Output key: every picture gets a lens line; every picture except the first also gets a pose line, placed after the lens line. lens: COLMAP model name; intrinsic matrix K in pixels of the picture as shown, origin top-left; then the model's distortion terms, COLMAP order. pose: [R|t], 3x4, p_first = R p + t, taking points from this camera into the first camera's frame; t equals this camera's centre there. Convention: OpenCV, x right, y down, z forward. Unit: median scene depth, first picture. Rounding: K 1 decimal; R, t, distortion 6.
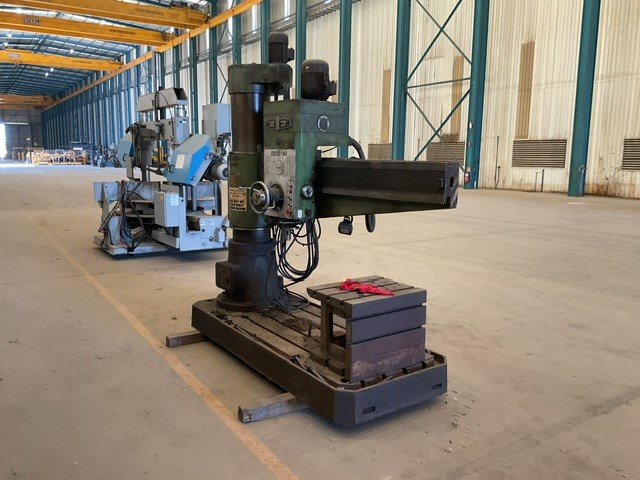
lens RADIAL K [[530.6, 0, 318.3], [0, 530.6, 240.6], [0, 0, 1]] dist [0.055790, -0.107504]
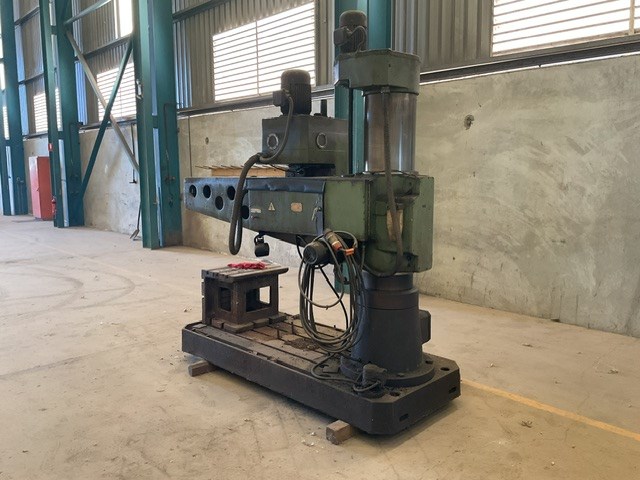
lens RADIAL K [[530.6, 0, 318.3], [0, 530.6, 240.6], [0, 0, 1]] dist [0.055790, -0.107504]
pose [[-0.985284, 0.018151, -0.169960, 0.017996], [-0.031248, 0.958460, 0.283510, -0.050179], [0.168046, 0.284649, -0.943788, 0.306706]]
